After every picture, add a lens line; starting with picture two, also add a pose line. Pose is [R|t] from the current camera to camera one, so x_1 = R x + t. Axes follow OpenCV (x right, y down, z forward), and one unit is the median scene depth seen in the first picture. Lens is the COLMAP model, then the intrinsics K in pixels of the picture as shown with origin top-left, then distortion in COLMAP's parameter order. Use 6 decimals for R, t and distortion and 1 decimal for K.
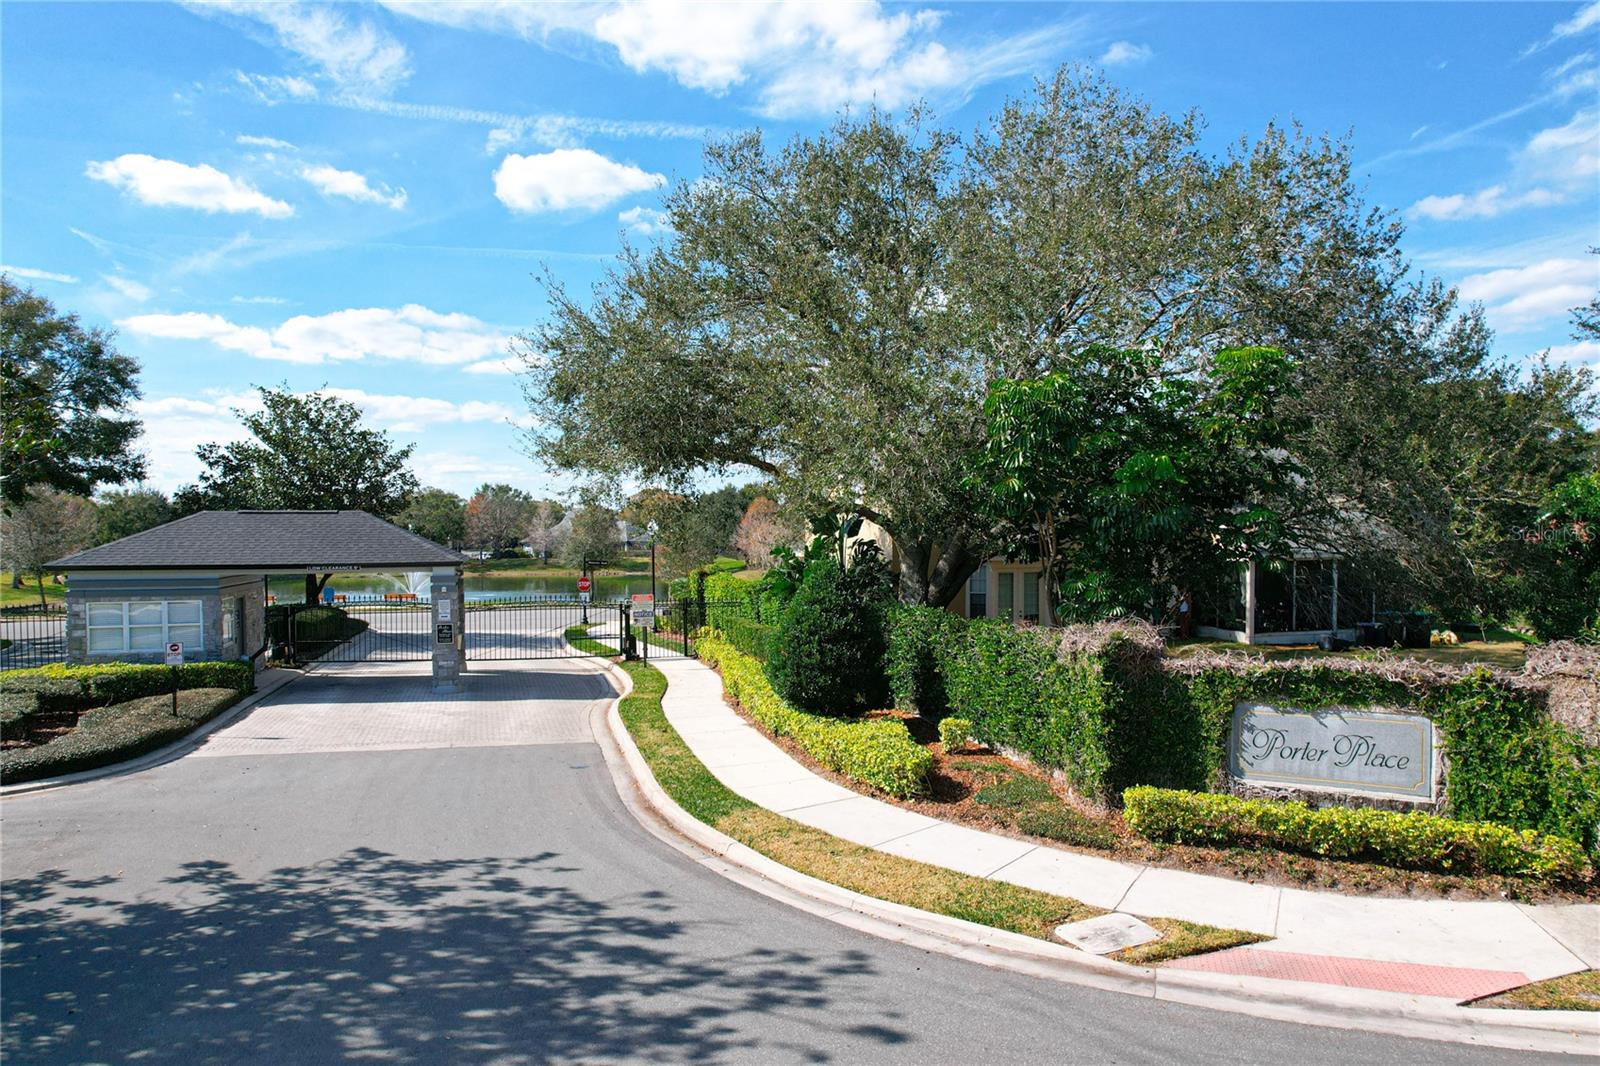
lens RADIAL K [[1065.1, 0, 764.3], [0, 1065.1, 538.5], [0, 0, 1]] dist [-0.087314, 0.082163]
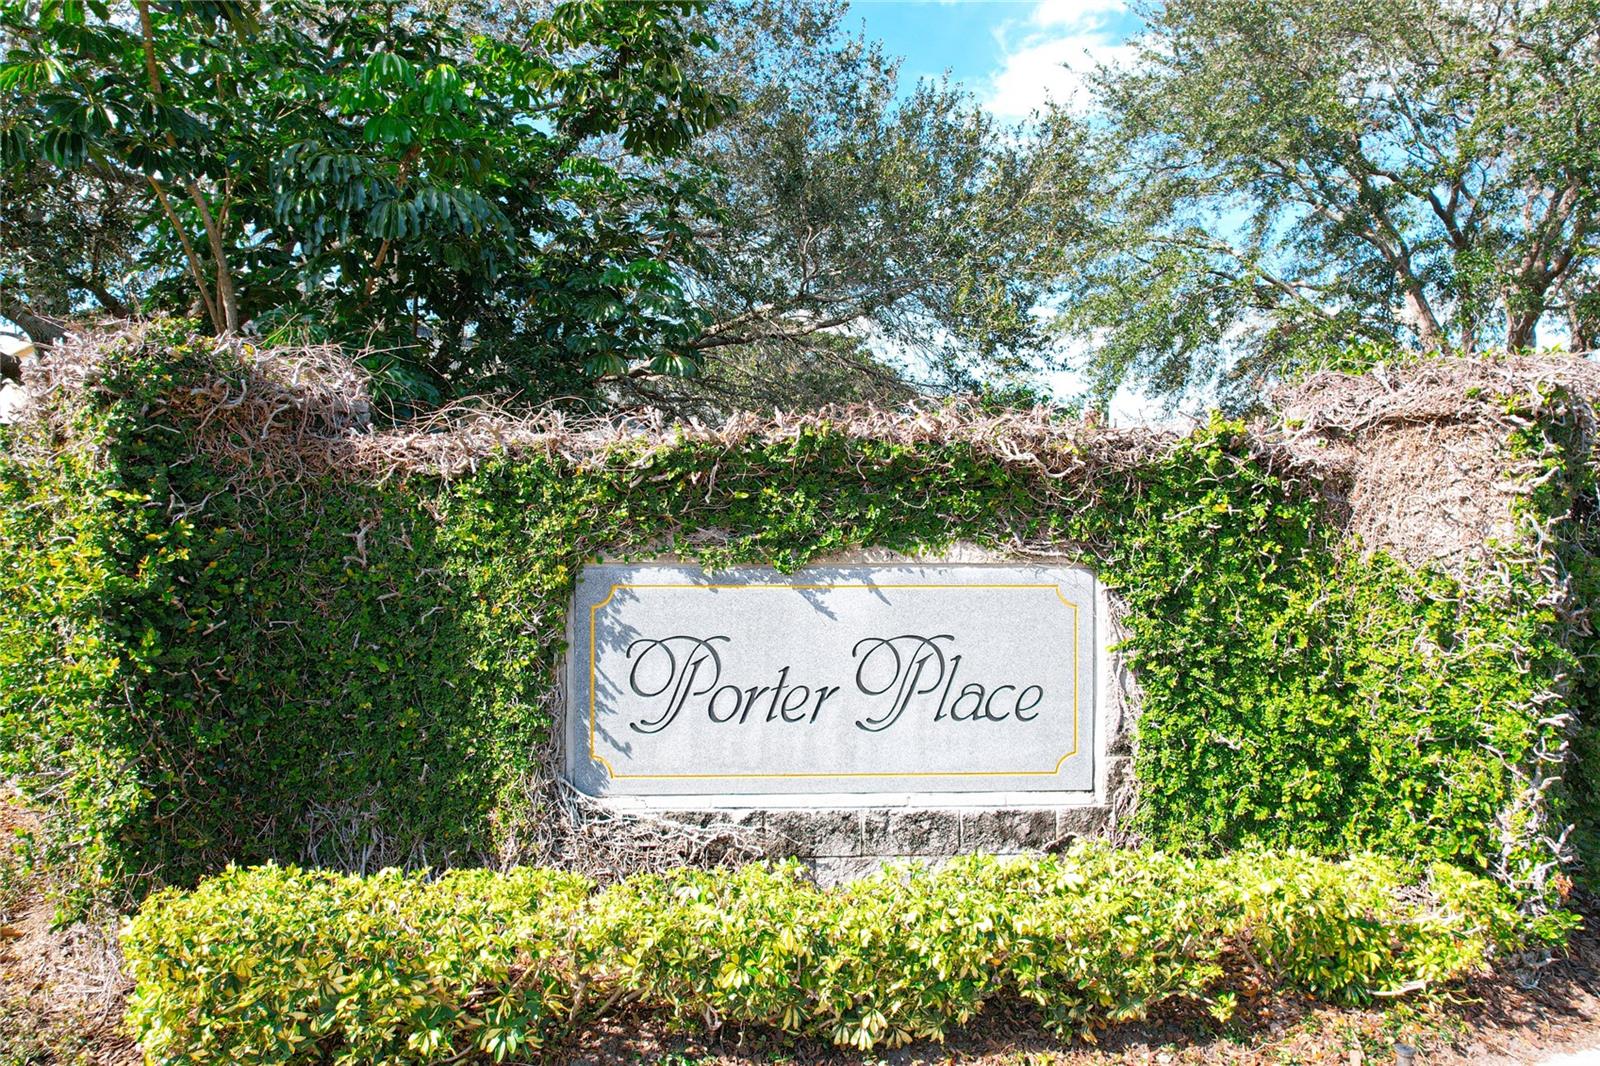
lens RADIAL K [[1065.1, 0, 764.3], [0, 1065.1, 538.5], [0, 0, 1]] dist [-0.087314, 0.082163]
pose [[0.851275, 0.002034, 0.524716, 0.353010], [0.001081, 0.999984, -0.005631, 0.163055], [-0.524718, 0.005361, 0.851259, 0.747628]]
